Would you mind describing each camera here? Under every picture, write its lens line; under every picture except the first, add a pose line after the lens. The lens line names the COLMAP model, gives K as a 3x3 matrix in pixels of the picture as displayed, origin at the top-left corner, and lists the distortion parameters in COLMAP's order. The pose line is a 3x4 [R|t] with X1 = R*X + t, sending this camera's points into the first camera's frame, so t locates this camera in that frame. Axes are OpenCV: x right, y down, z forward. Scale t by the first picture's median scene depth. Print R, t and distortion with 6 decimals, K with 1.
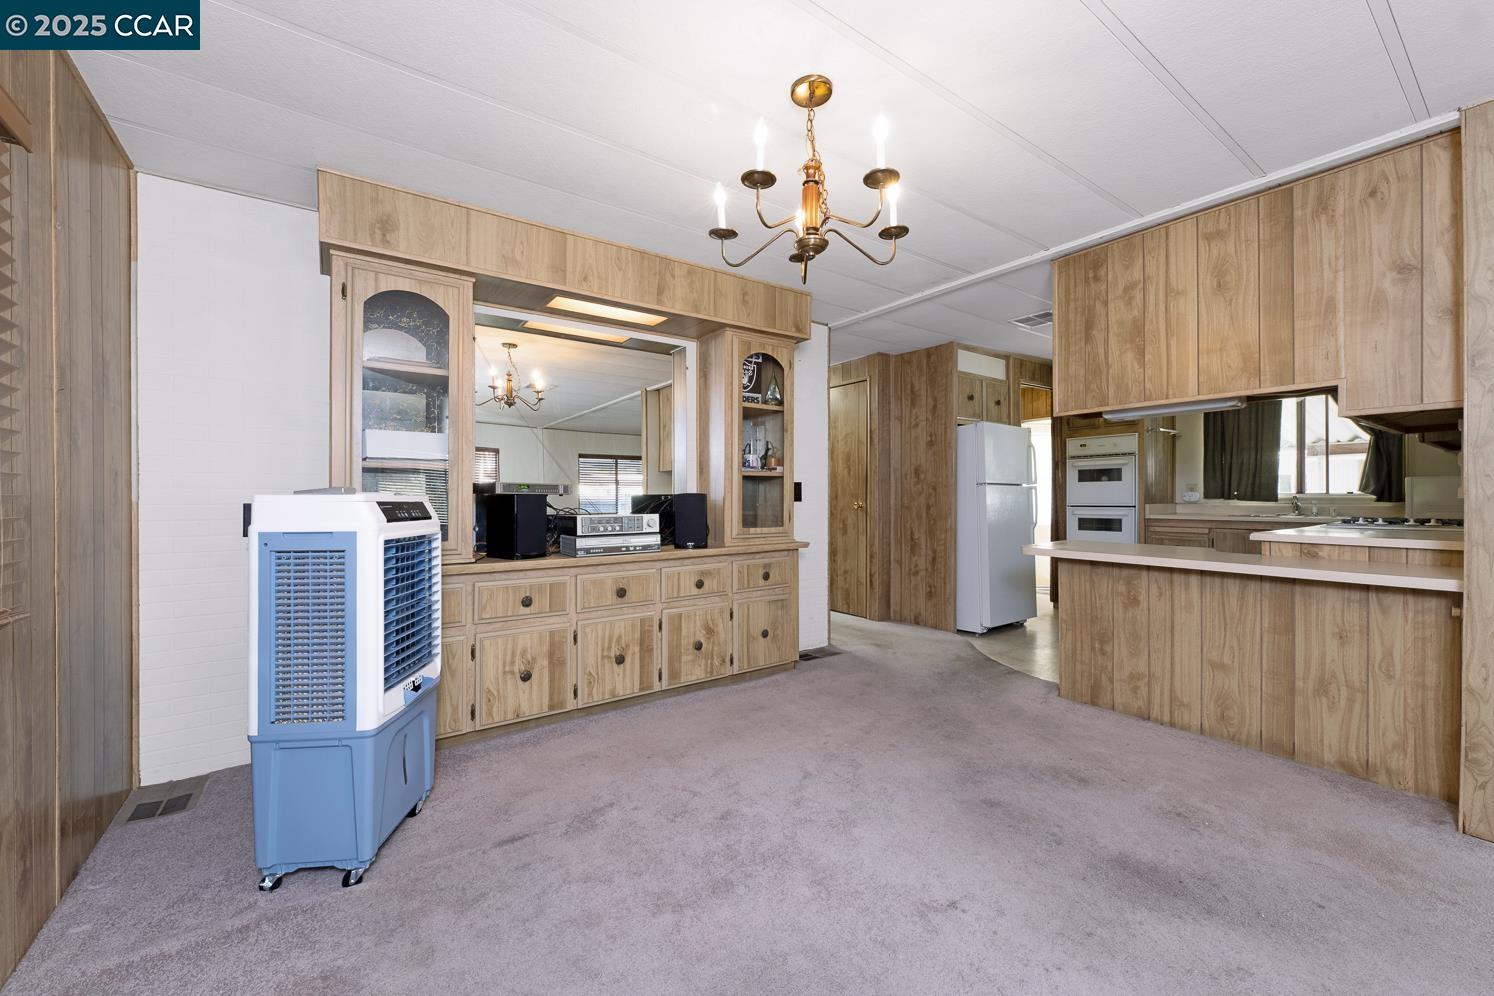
lens RADIAL K [[583.5, 0, 751.0], [0, 583.5, 495.3], [0, 0, 1]] dist [-0.000384, -0.000221]
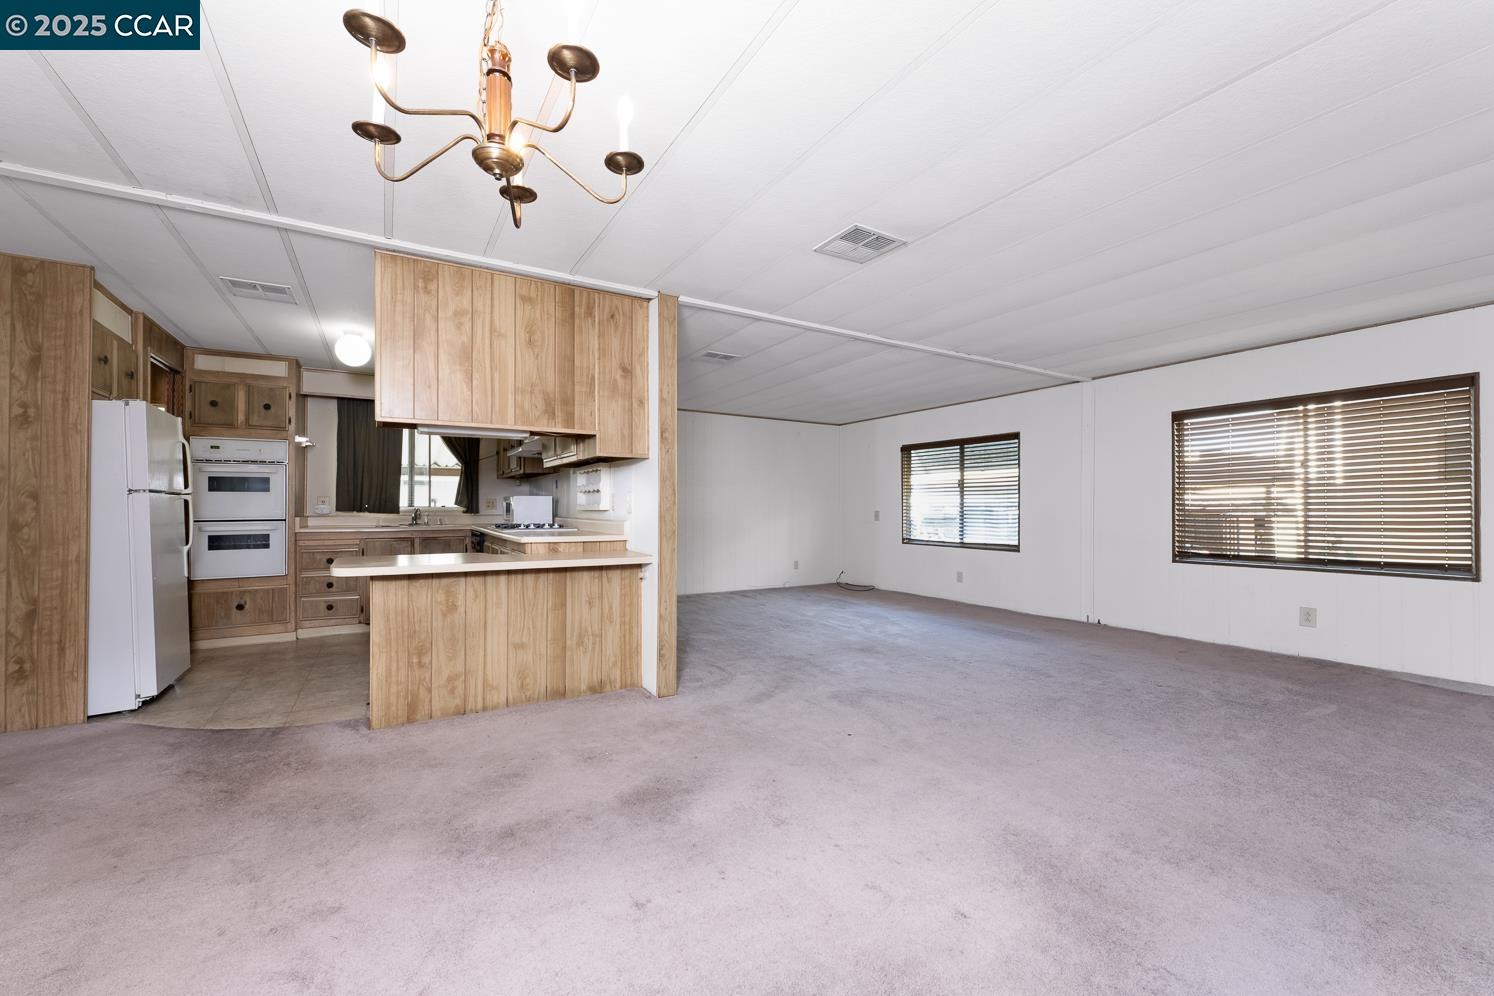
lens RADIAL K [[577.5, 0, 741.6], [0, 577.5, 503.7], [0, 0, 1]] dist [-0.000503, -0.000120]
pose [[0.110864, 0.009262, 0.993792, -0.323067], [-0.001629, 0.999957, -0.009138, 0.001297], [-0.993834, -0.000606, 0.110875, 0.350487]]
